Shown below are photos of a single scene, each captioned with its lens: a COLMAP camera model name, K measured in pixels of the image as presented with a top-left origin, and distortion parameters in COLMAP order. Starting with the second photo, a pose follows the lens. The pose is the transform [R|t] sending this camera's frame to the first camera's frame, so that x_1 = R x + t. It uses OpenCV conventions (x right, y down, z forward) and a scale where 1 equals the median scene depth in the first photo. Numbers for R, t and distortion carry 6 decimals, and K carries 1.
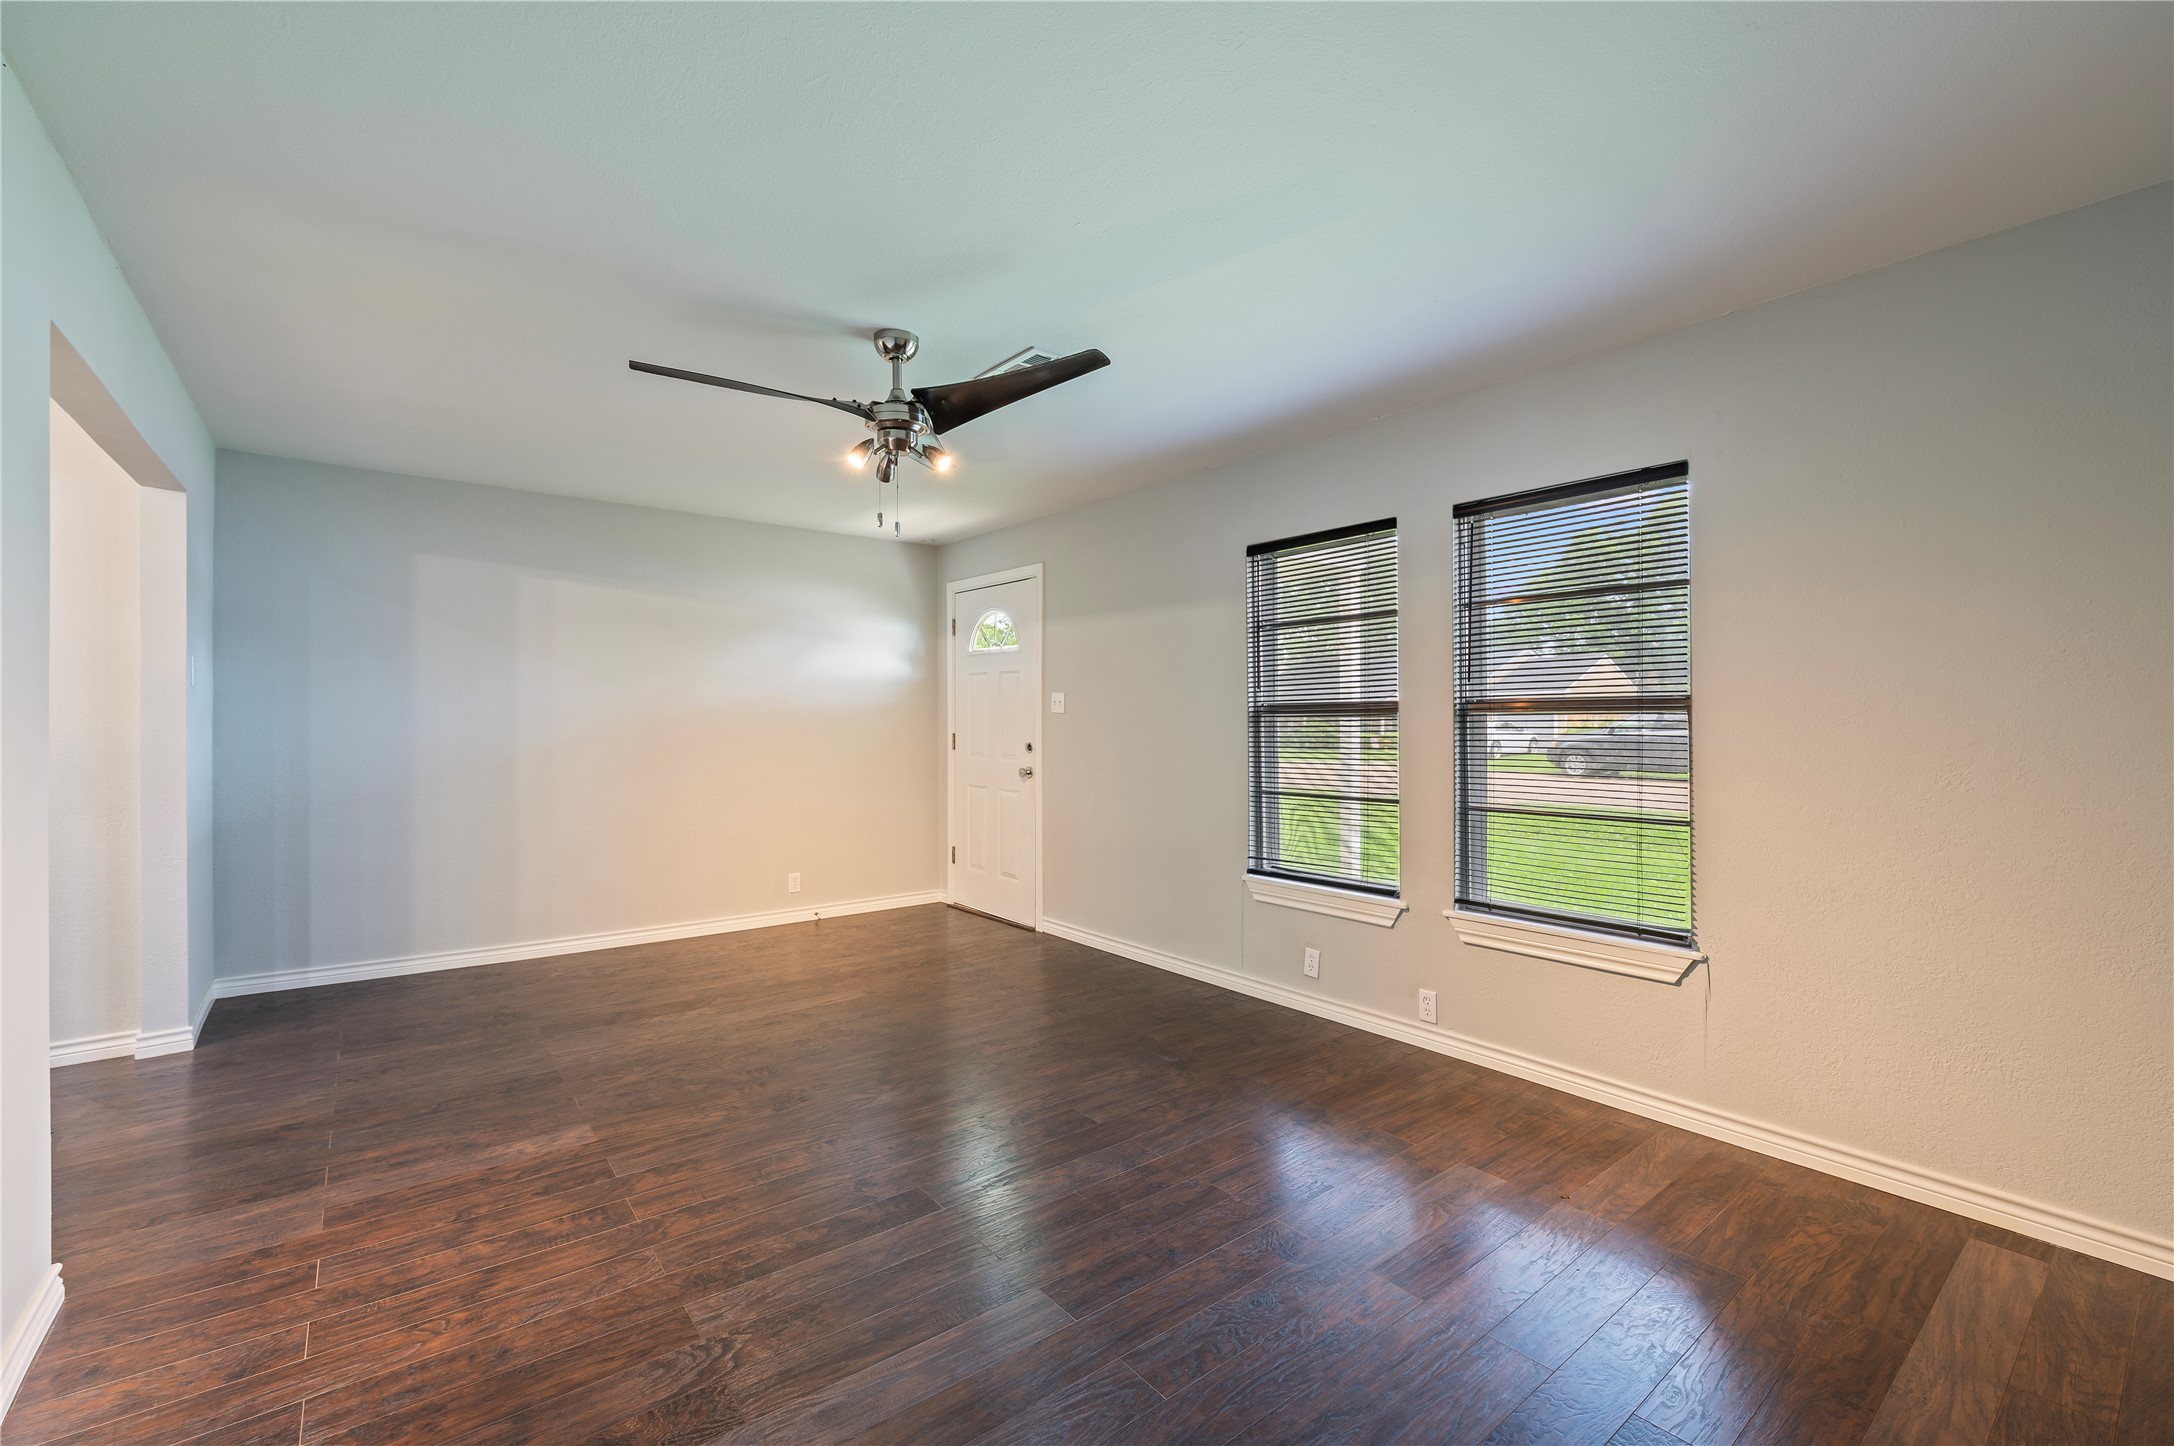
lens RADIAL K [[947.8, 0, 1077.8], [0, 947.8, 715.6], [0, 0, 1]] dist [0.000766, -0.000870]
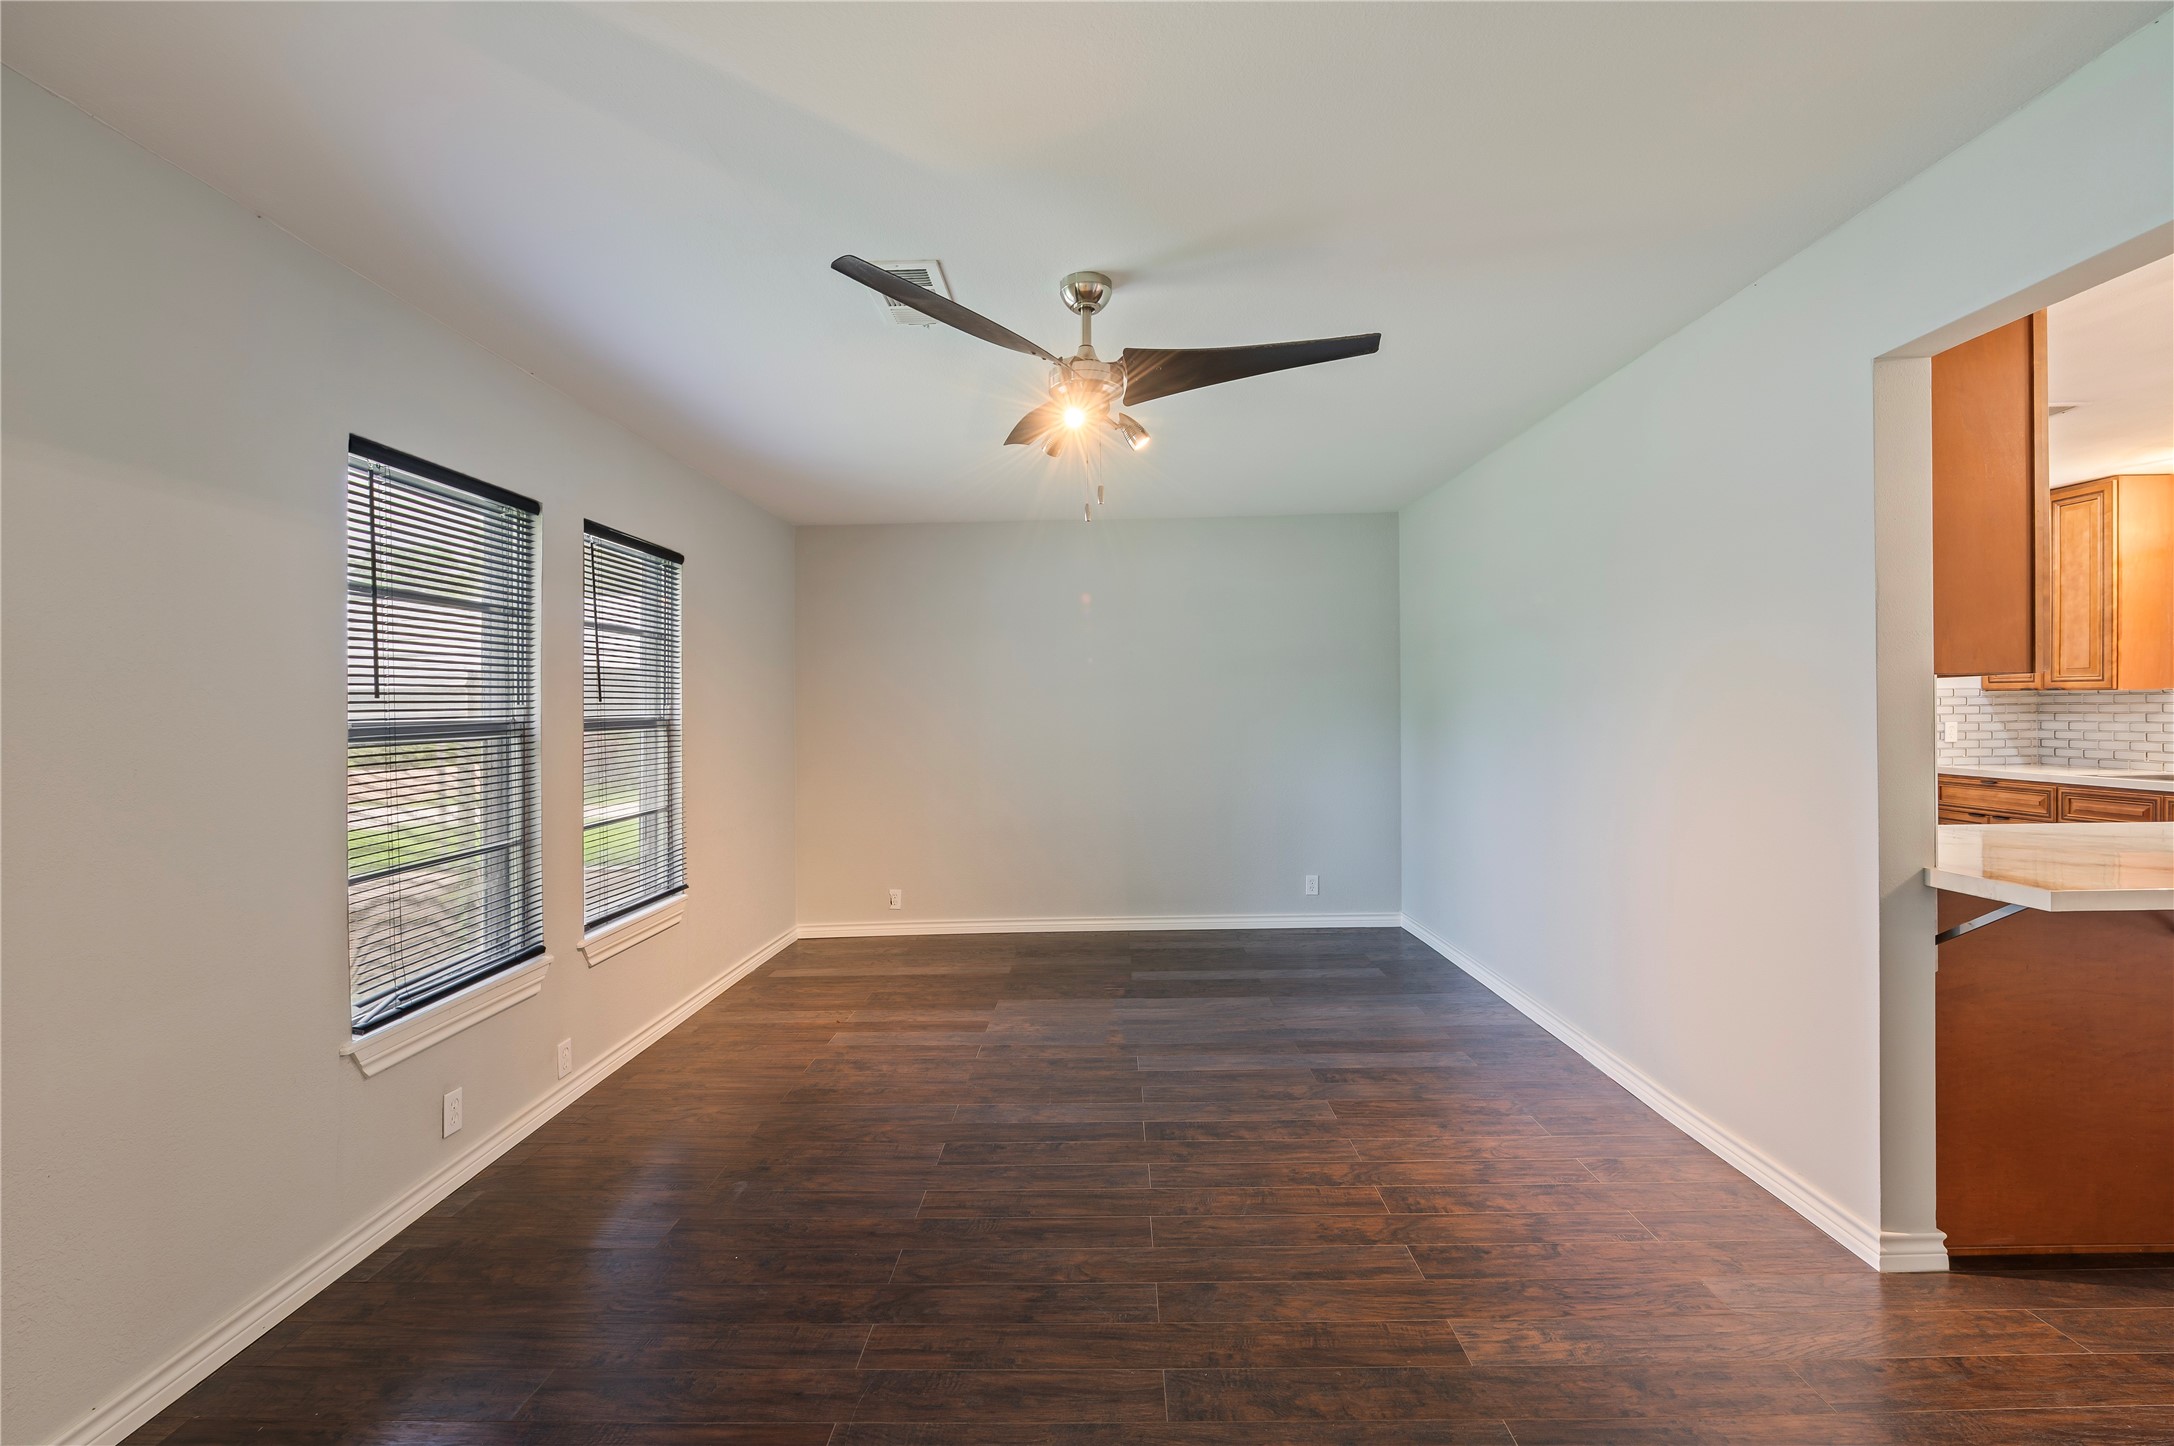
lens RADIAL K [[947.8, 0, 1071.5], [0, 947.8, 706.9], [0, 0, 1]] dist [0.000766, -0.000870]
pose [[-0.781884, 0.015226, 0.623238, -0.857448], [0.014464, 0.999876, -0.006281, -0.036527], [-0.623257, 0.004104, -0.782007, 2.021236]]
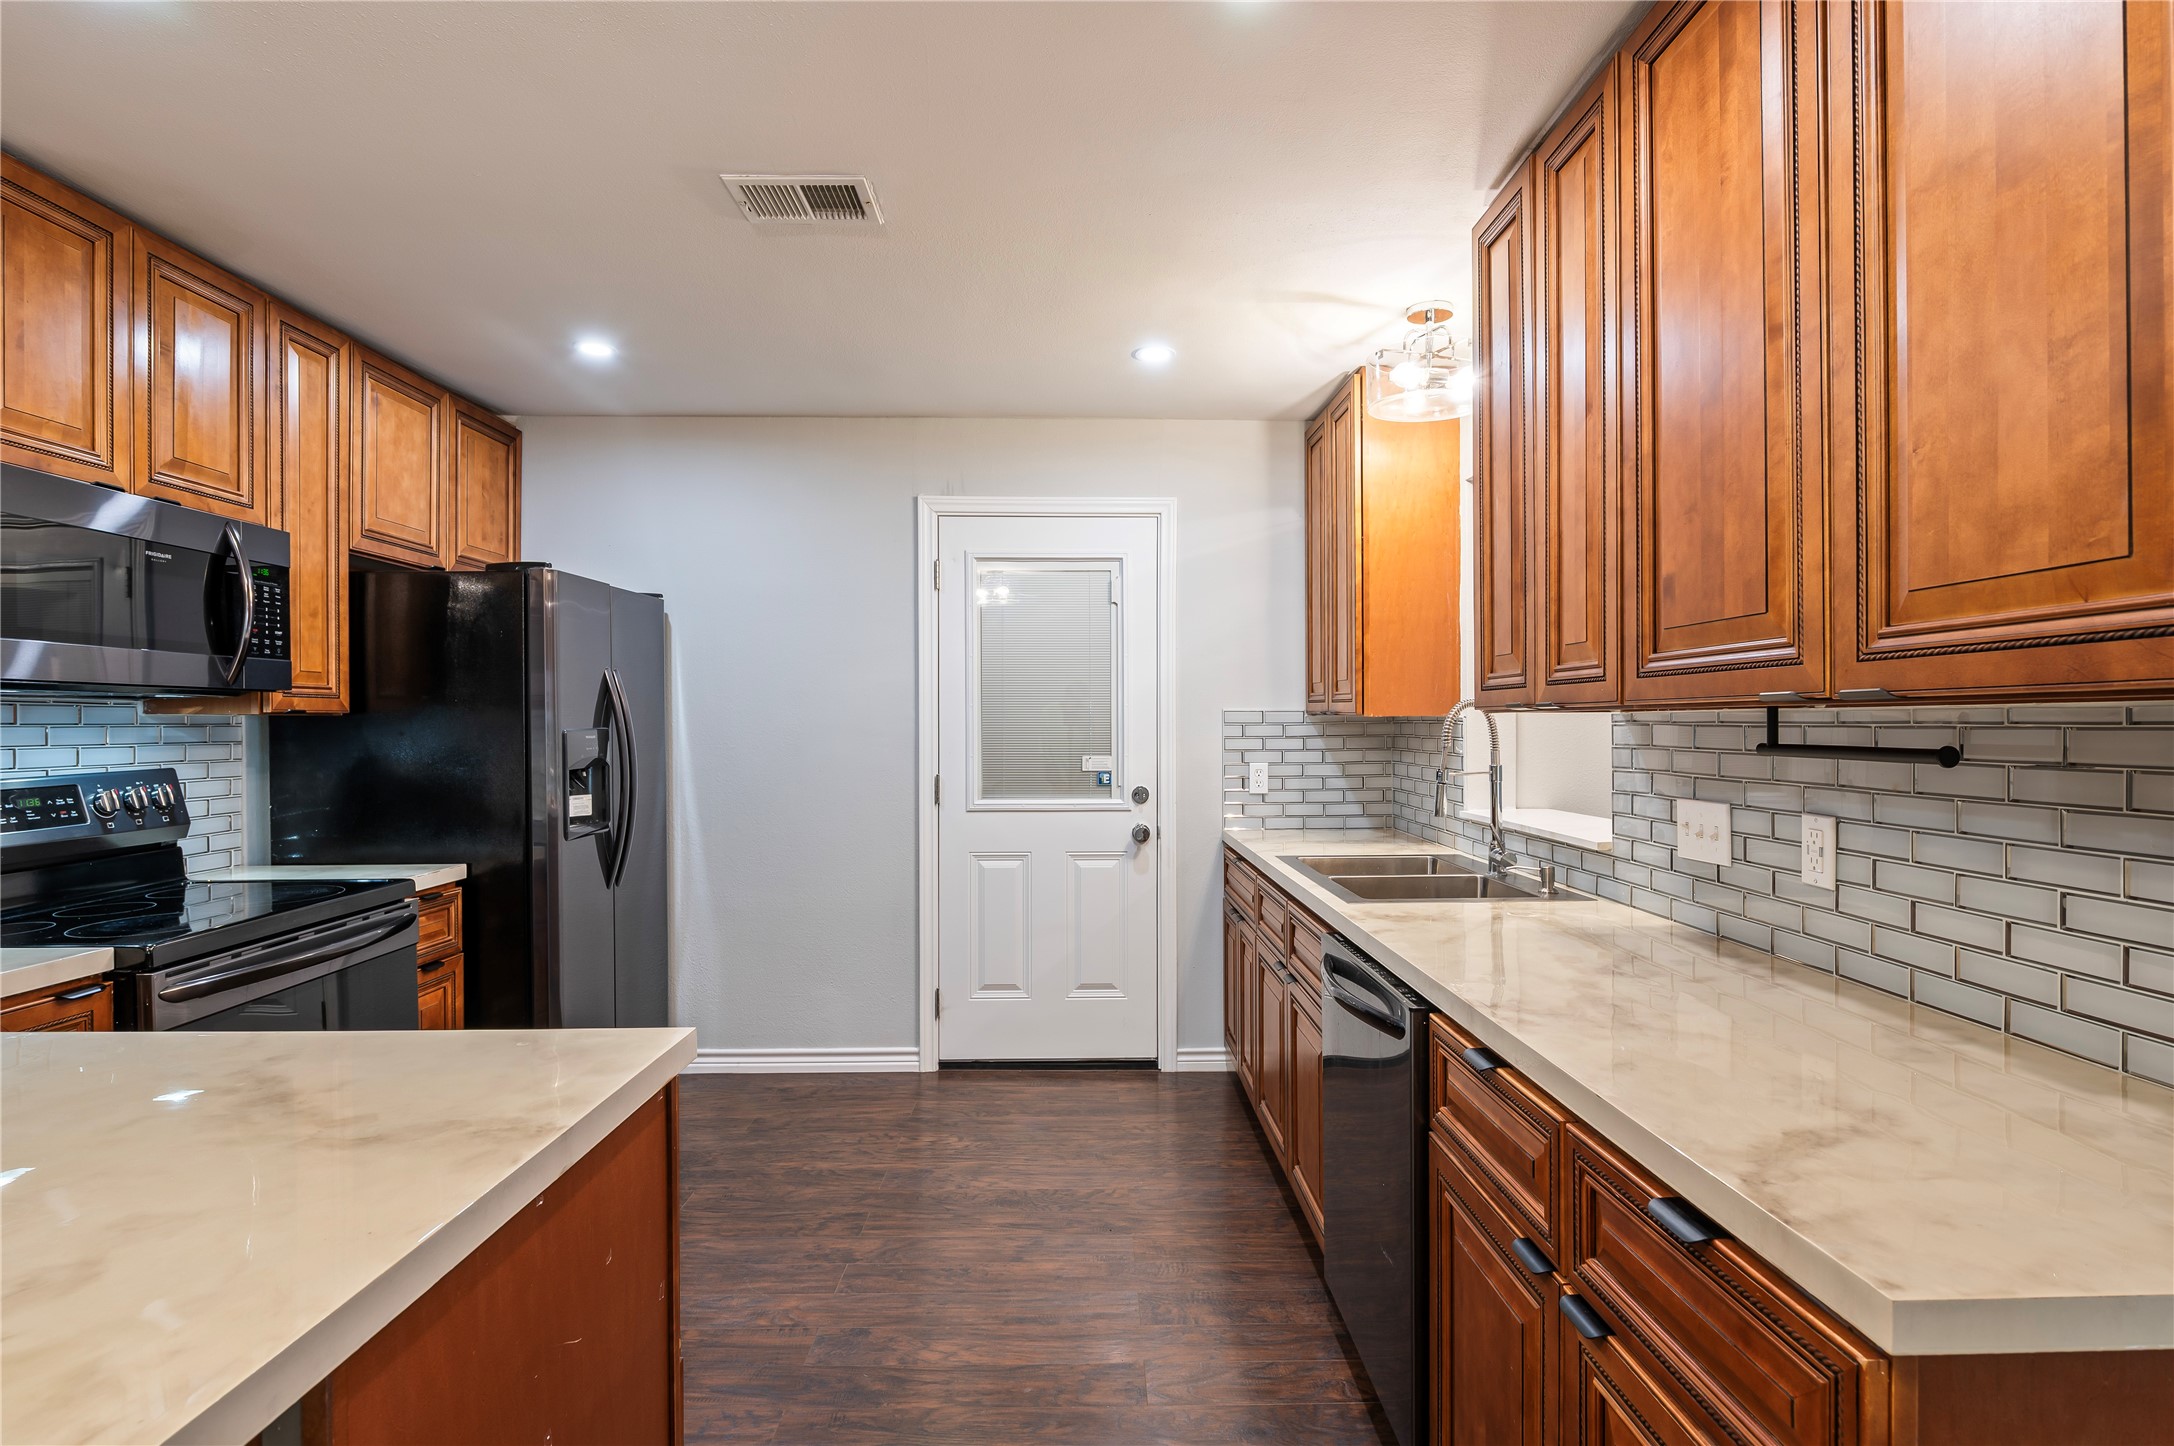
lens RADIAL K [[1071.2, 0, 1084.9], [0, 1071.2, 724.6], [0, 0, 1]] dist [-0.004855, -0.002057]
pose [[-0.801663, 0.012943, 0.597637, -1.901617], [0.012453, 0.999910, -0.004951, -0.039361], [-0.597647, 0.003473, -0.801752, 0.380298]]
